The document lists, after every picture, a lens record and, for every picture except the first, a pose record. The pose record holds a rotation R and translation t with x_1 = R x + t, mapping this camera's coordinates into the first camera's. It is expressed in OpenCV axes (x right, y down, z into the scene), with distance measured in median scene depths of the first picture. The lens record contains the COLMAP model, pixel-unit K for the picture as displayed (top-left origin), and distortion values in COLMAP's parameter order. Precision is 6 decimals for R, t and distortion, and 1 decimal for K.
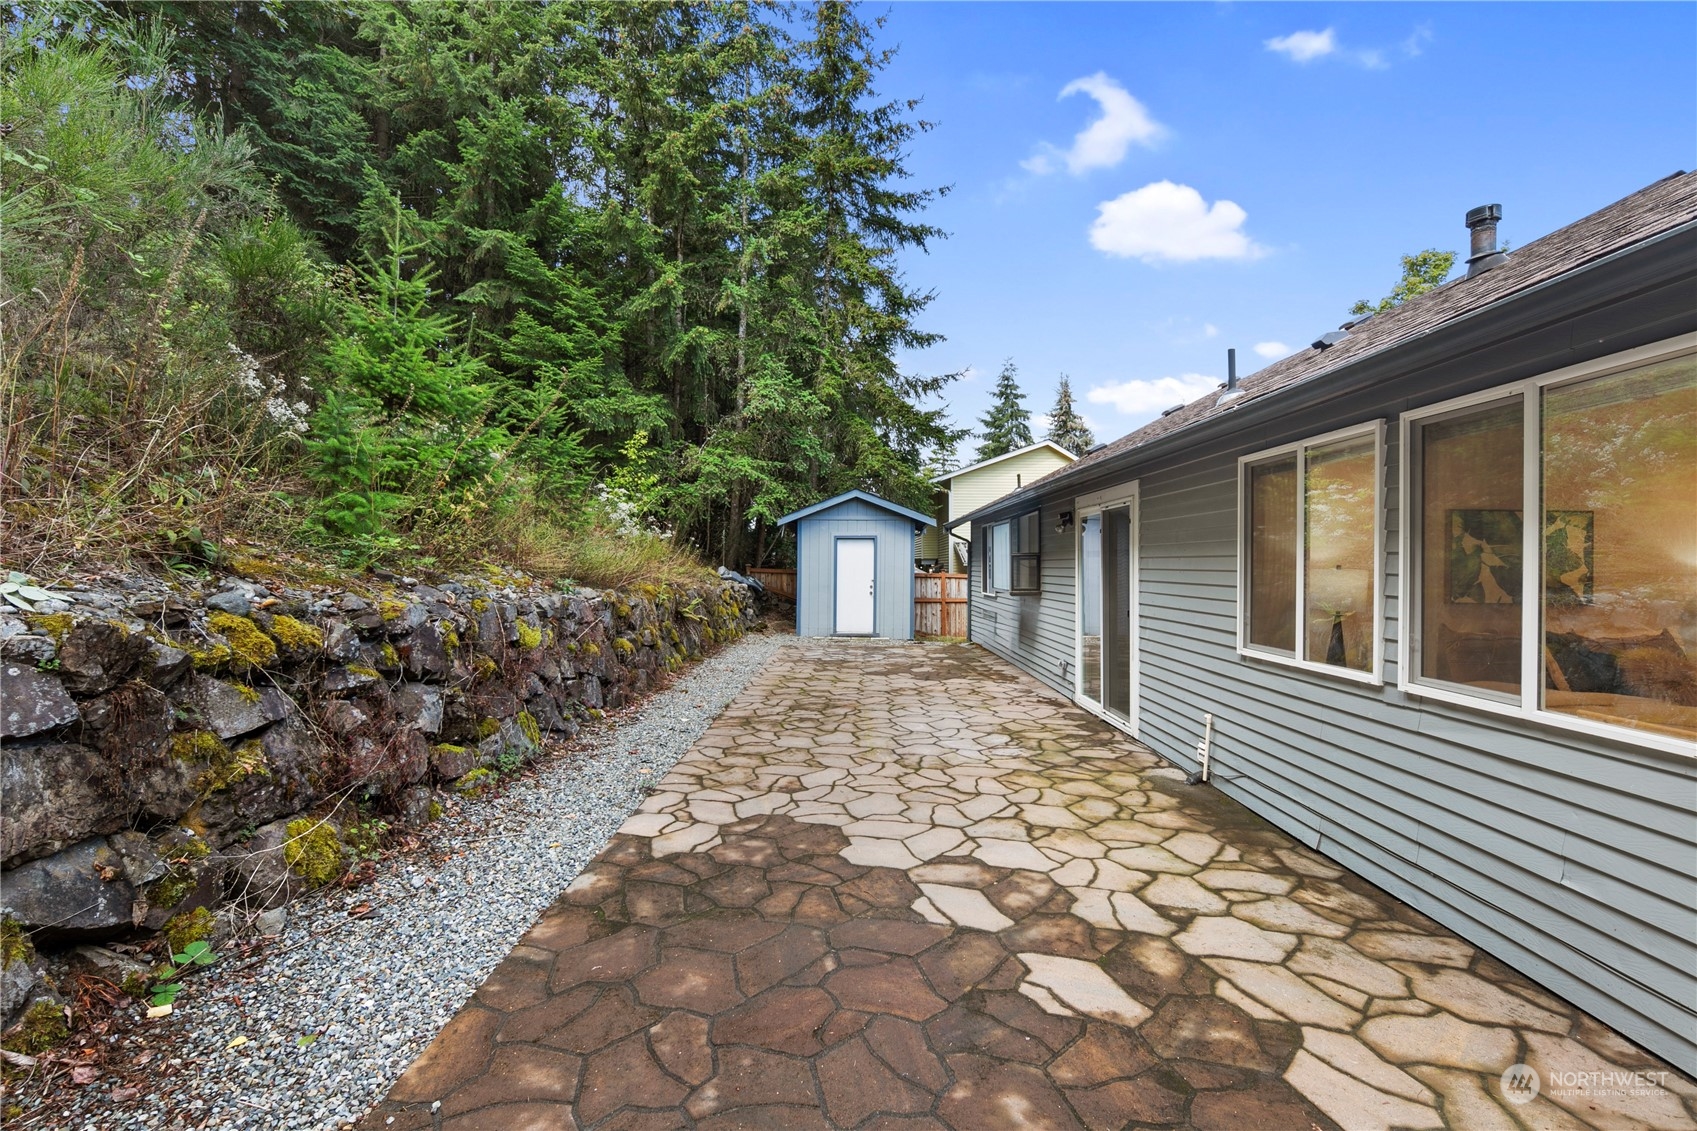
lens RADIAL K [[737.3, 0, 845.6], [0, 737.3, 550.1], [0, 0, 1]] dist [0.001307, -0.000049]
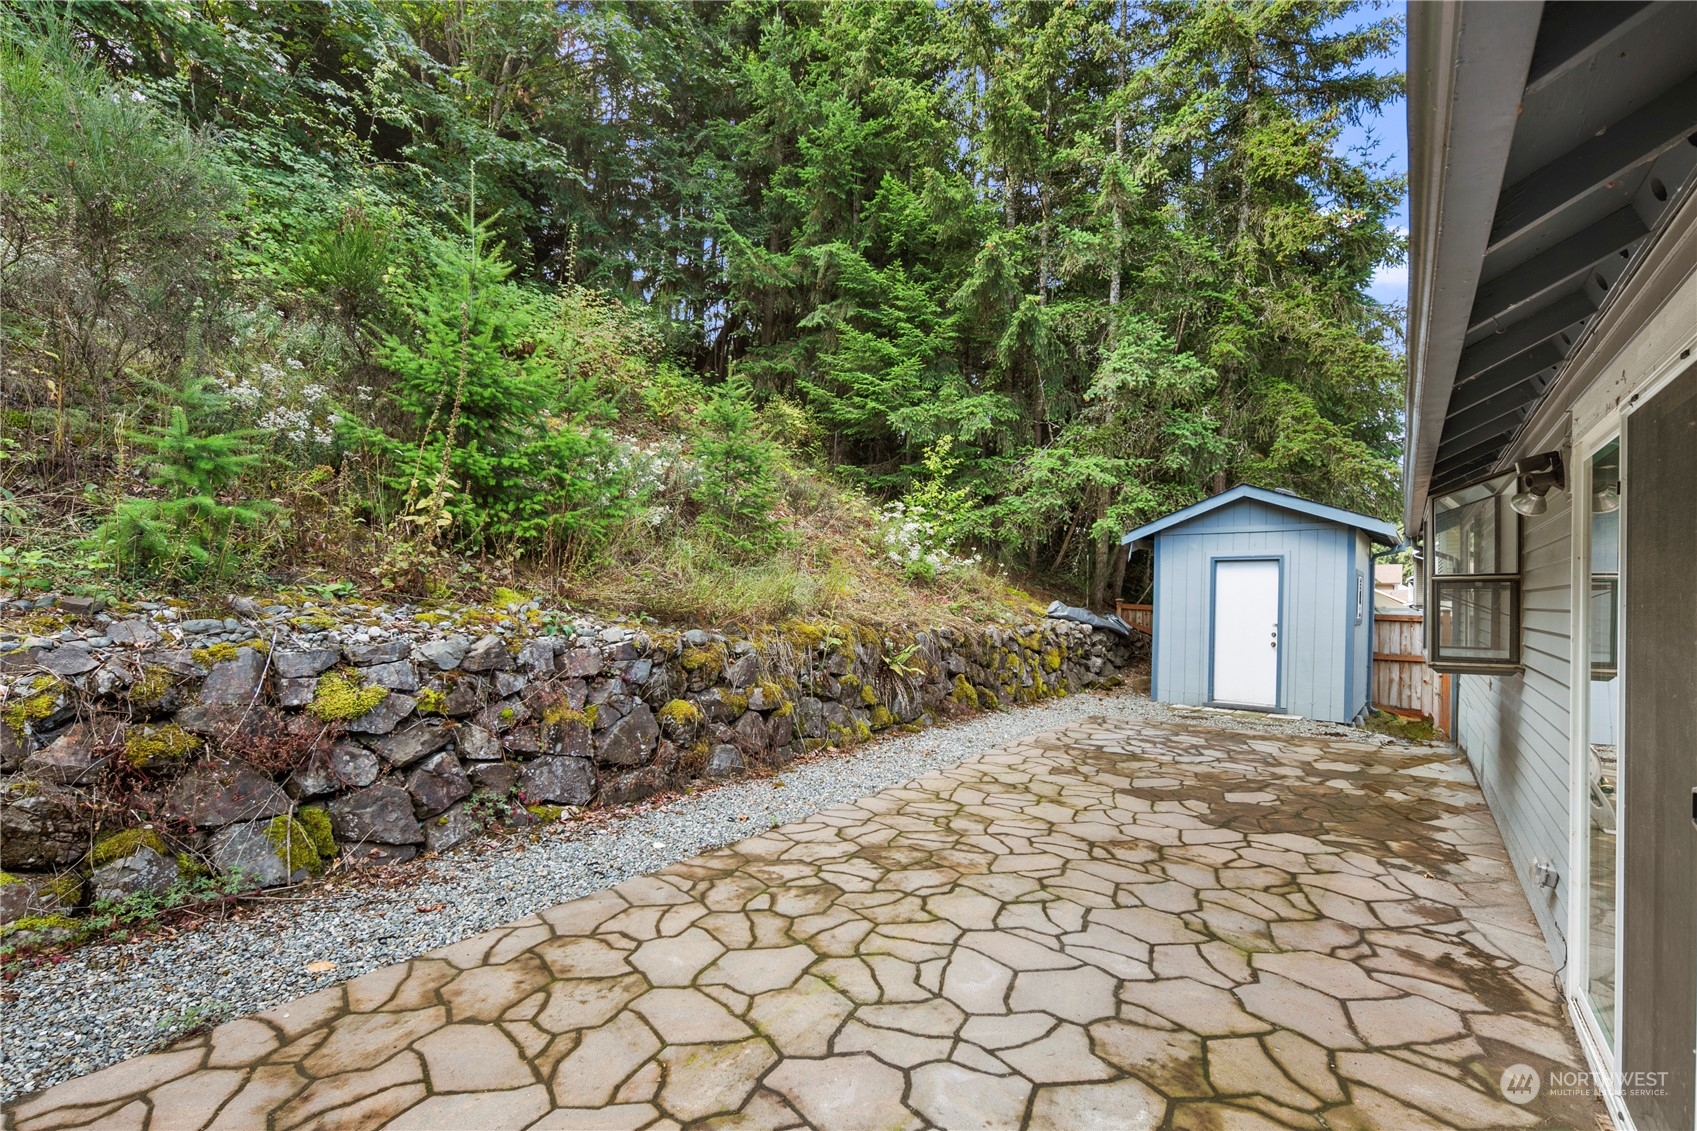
lens RADIAL K [[742.6, 0, 845.1], [0, 742.6, 595.2], [0, 0, 1]] dist [-0.001367, -0.000433]
pose [[0.803518, 0.004082, -0.595267, 0.114240], [0.004721, 0.999901, 0.013230, 0.004746], [0.595262, -0.013441, 0.803419, 0.242471]]
